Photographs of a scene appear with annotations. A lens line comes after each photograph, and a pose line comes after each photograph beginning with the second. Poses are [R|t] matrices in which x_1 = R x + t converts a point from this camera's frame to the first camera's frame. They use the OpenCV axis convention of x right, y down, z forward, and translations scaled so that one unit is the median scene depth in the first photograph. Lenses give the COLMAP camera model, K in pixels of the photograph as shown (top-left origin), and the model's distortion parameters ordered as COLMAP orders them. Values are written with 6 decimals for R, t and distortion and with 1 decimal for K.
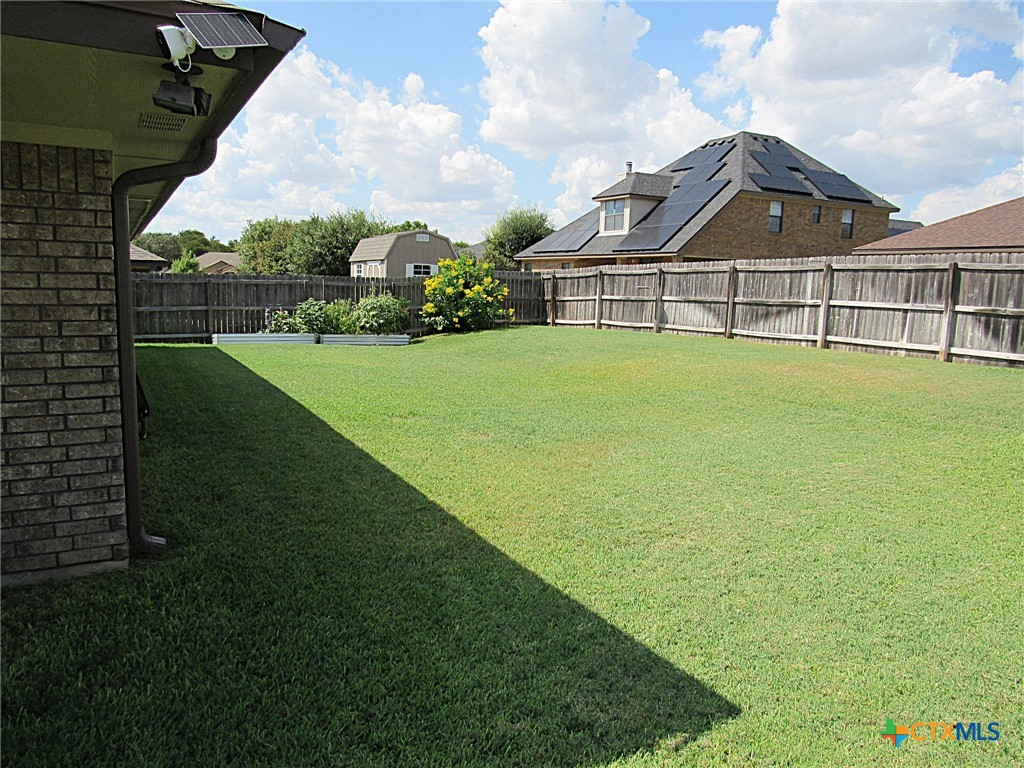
lens RADIAL K [[729.9, 0, 513.4], [0, 729.9, 385.6], [0, 0, 1]] dist [-0.035075, 0.014030]
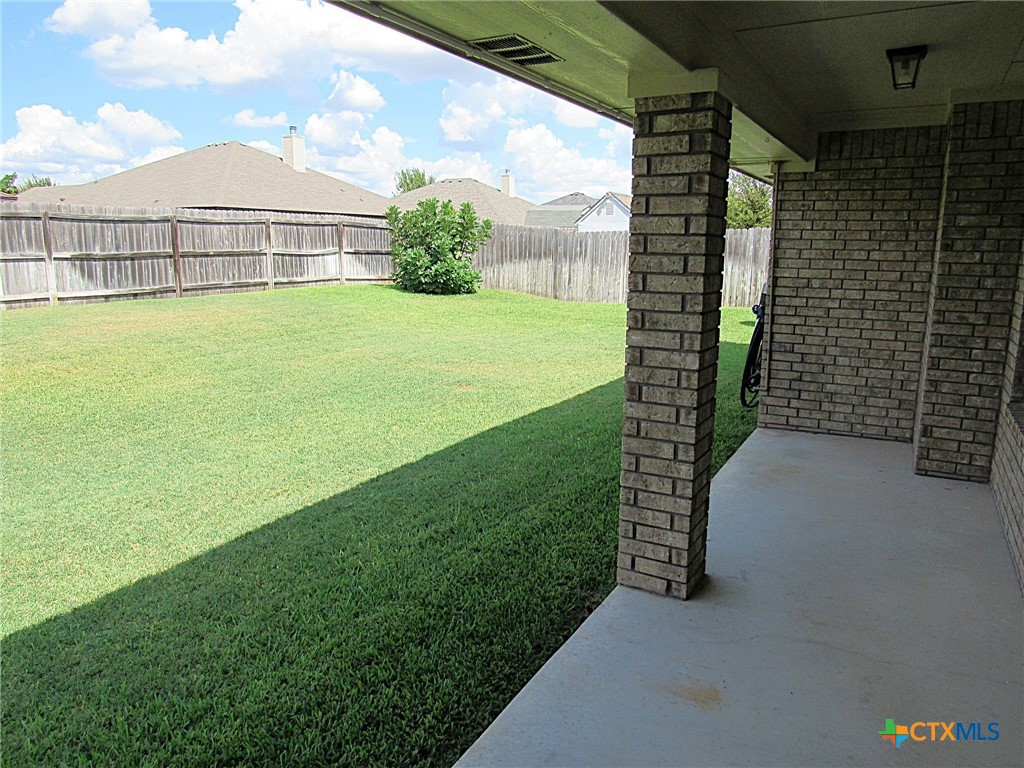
lens RADIAL K [[729.9, 0, 510.7], [0, 729.9, 383.8], [0, 0, 1]] dist [-0.035075, 0.014030]
pose [[-0.526837, -0.192532, 0.827873, -0.667901], [0.098174, 0.953704, 0.284271, -0.165558], [-0.844278, 0.231040, -0.483545, 1.012358]]
